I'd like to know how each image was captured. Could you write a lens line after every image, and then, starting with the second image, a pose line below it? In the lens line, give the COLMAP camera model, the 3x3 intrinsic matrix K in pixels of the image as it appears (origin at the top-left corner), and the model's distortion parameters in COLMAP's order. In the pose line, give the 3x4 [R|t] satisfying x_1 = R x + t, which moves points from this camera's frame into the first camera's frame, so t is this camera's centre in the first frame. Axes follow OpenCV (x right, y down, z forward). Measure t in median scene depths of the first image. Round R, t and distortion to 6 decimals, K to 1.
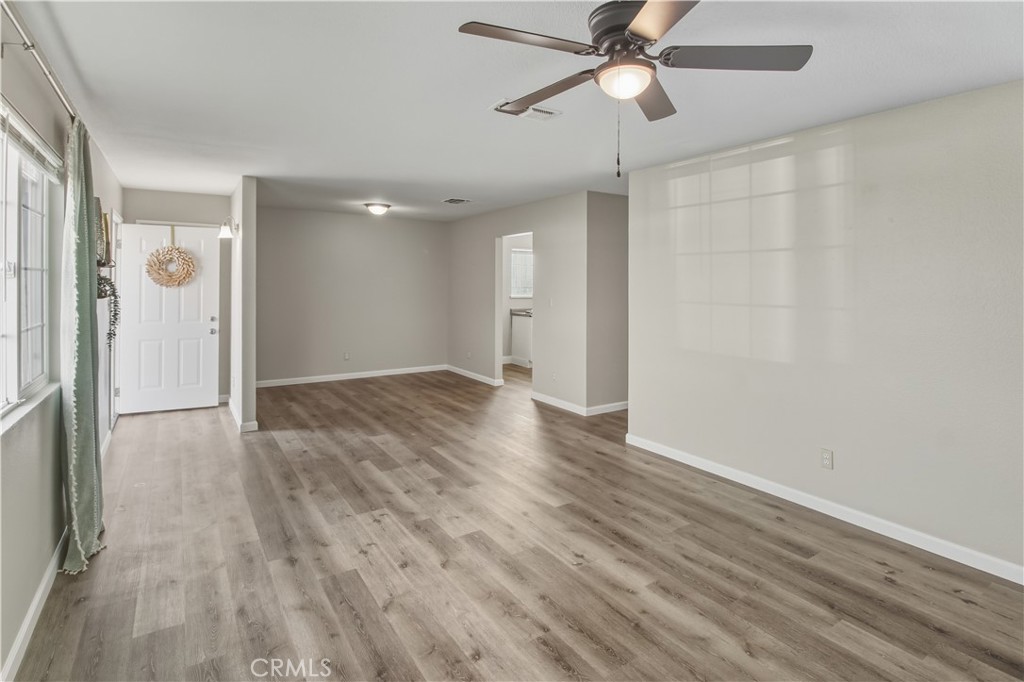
lens RADIAL K [[514.1, 0, 515.3], [0, 514.1, 268.1], [0, 0, 1]] dist [-0.003565, -0.001298]
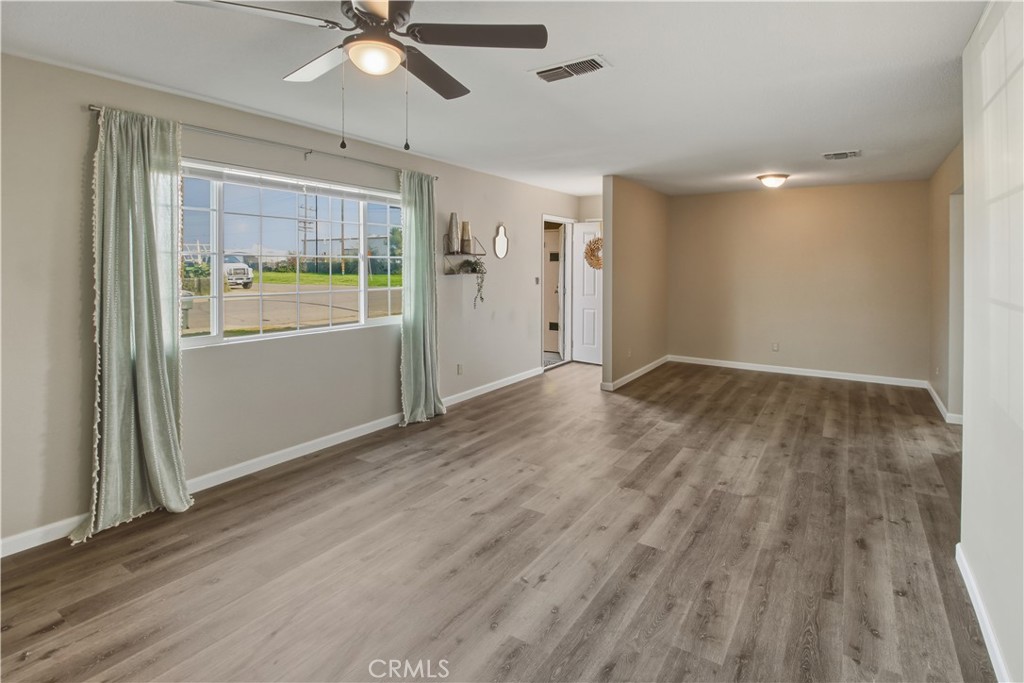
lens RADIAL K [[514.1, 0, 515.3], [0, 514.1, 268.6], [0, 0, 1]] dist [-0.003565, -0.001298]
pose [[0.390857, 0.001320, -0.920450, 0.805493], [0.022961, 0.999674, 0.011184, 0.029785], [0.920165, -0.025506, 0.390699, 0.572871]]
